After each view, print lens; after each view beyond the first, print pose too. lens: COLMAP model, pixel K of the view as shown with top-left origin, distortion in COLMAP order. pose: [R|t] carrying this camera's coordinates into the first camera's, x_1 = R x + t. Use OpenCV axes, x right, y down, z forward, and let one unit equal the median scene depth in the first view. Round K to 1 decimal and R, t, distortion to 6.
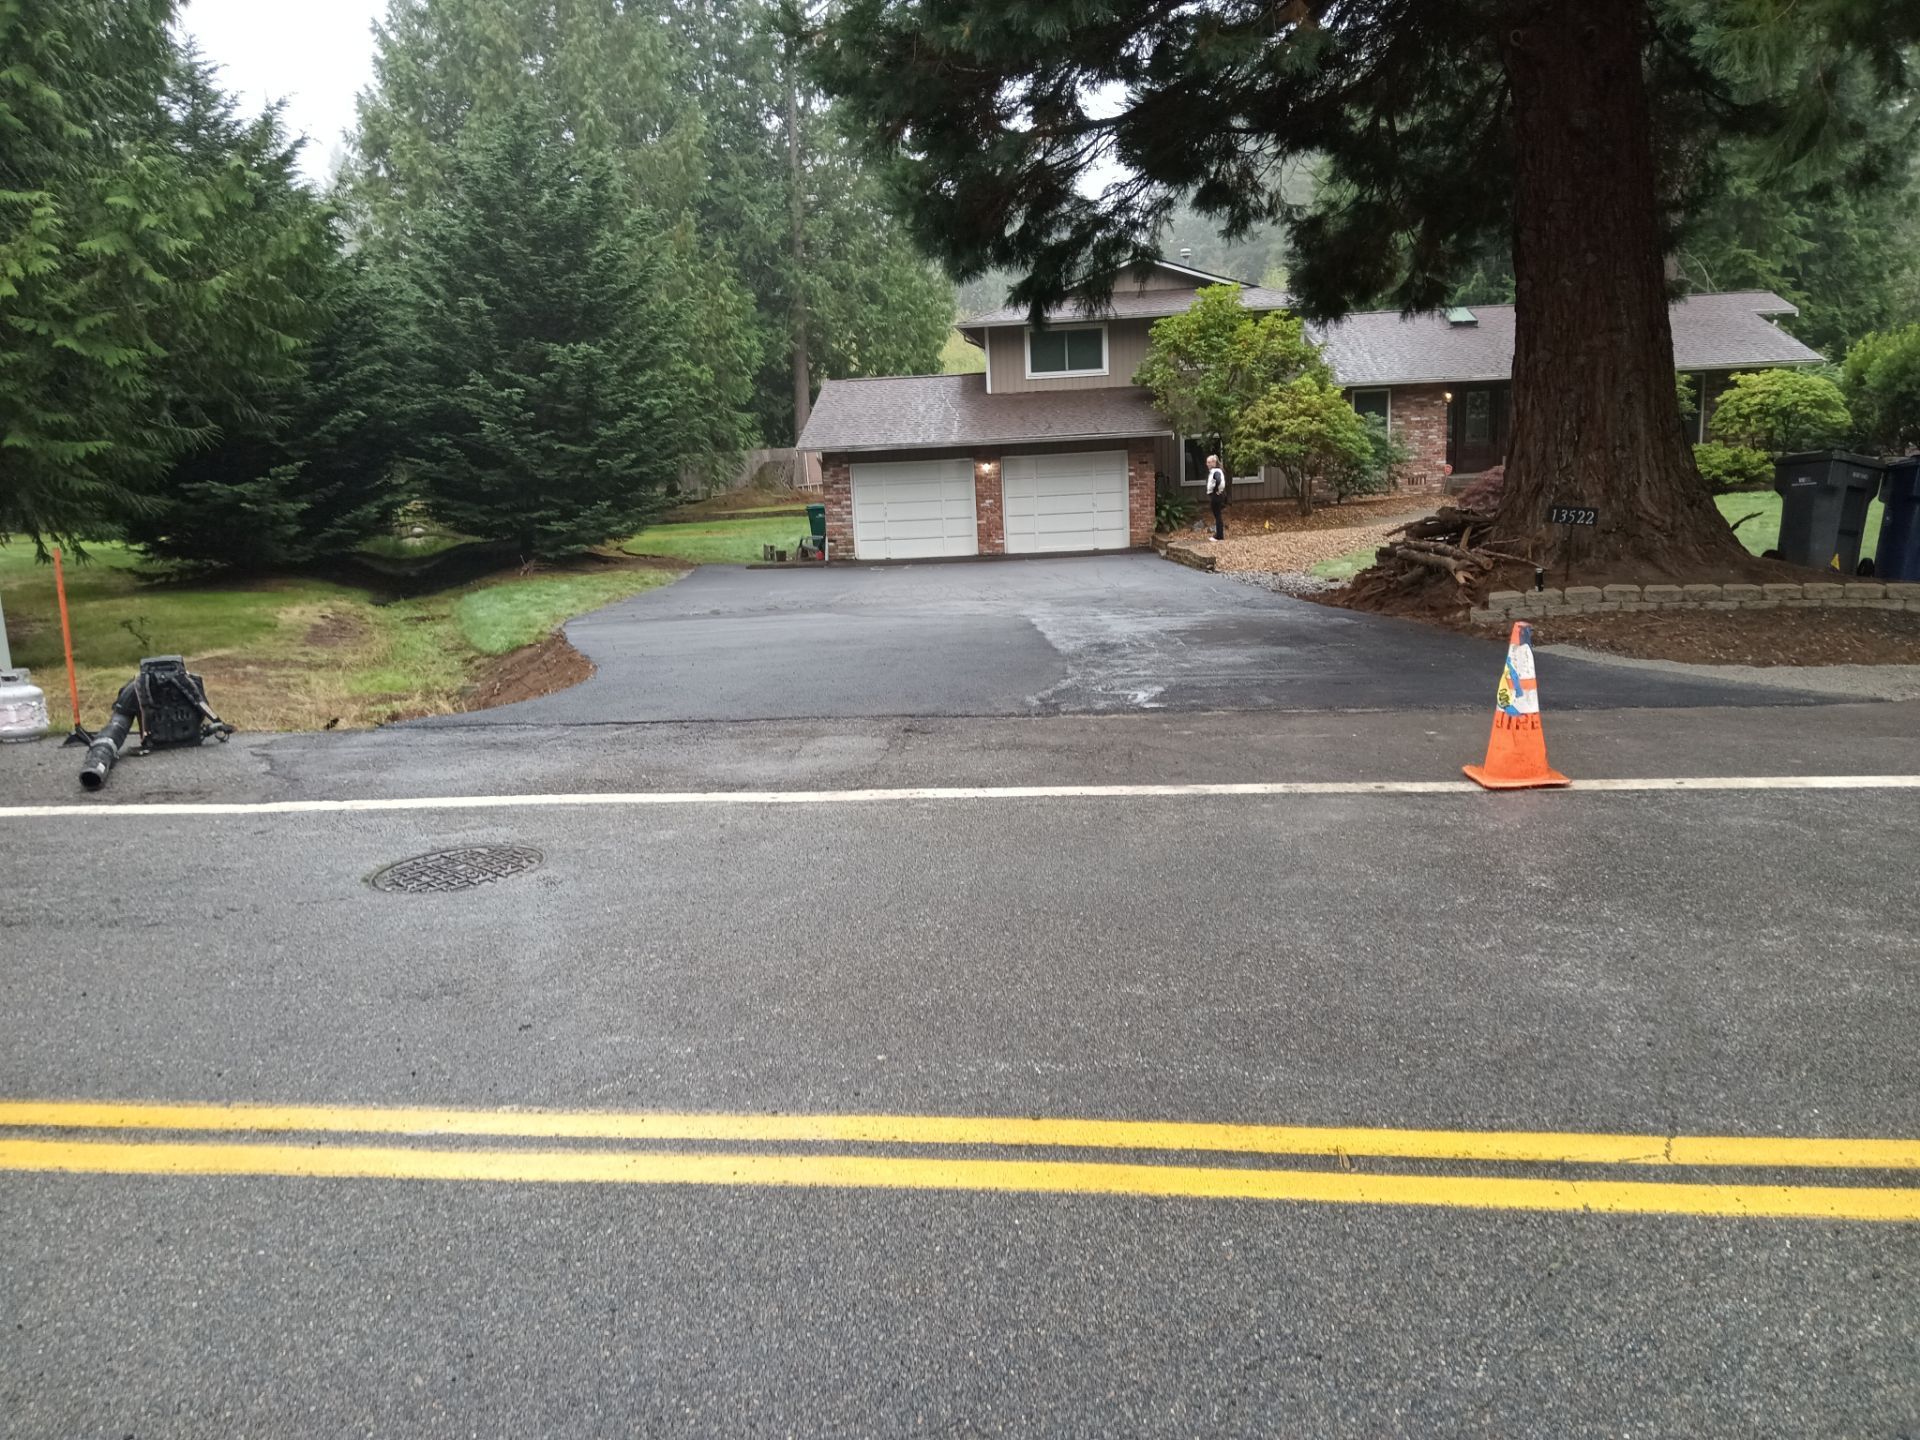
lens RADIAL K [[1418.4, 0, 960.0], [0, 1418.4, 720.0], [0, 0, 1]] dist [0.068029, -0.164585]
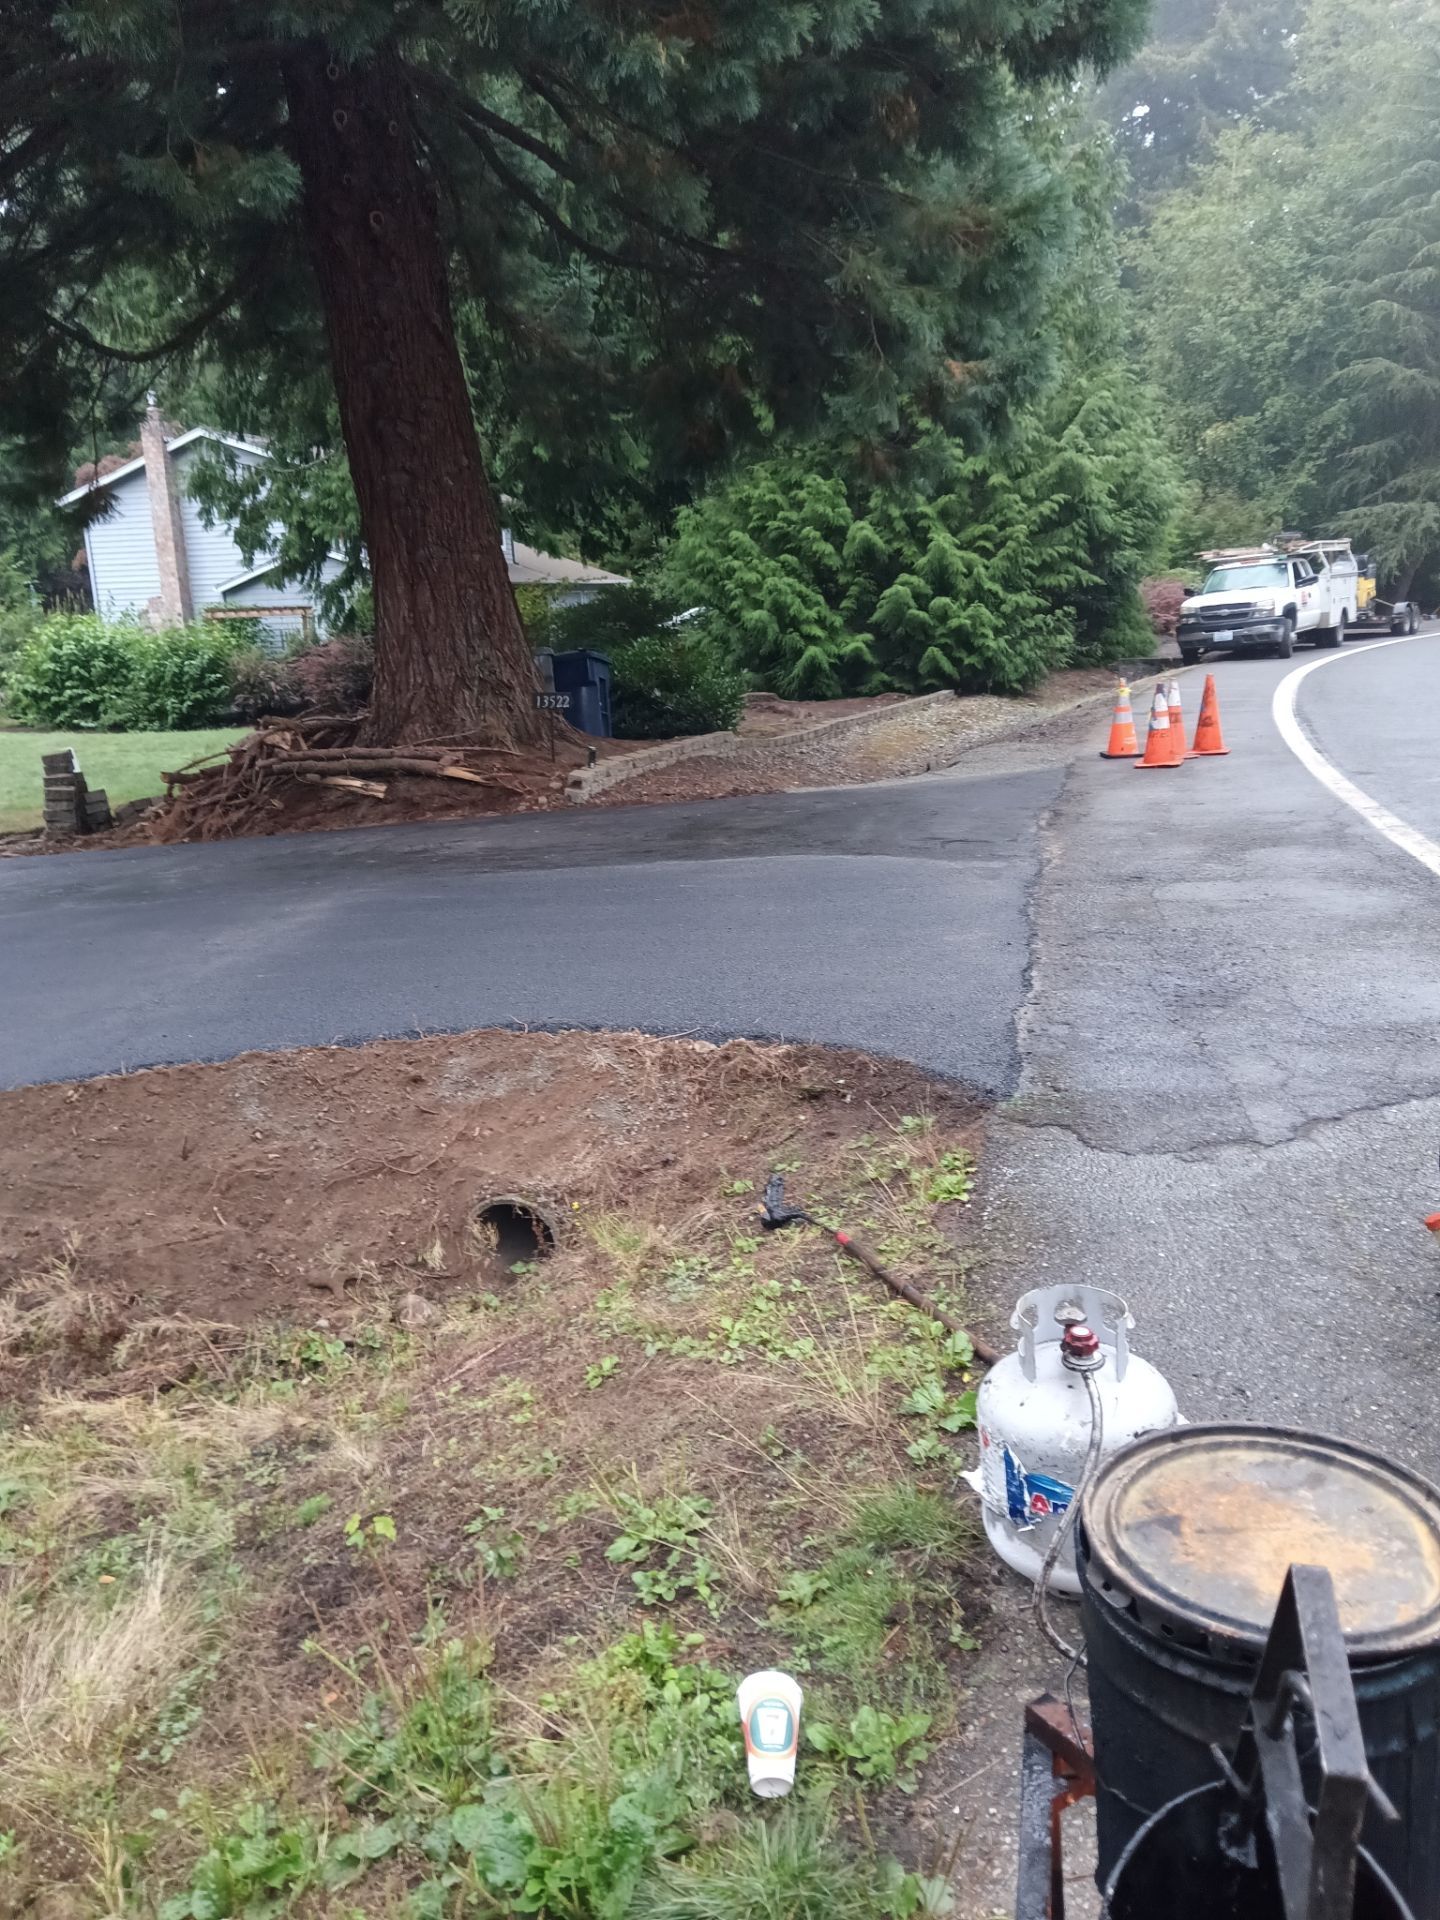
lens RADIAL K [[1402.7, 0, 720.0], [0, 1402.7, 960.0], [0, 0, 1]] dist [0.068532, -0.139132]
pose [[0.106257, -0.200059, 0.974005, -0.249655], [0.226532, 0.958662, 0.172194, -0.042242], [-0.968190, 0.202346, 0.147184, 0.292445]]
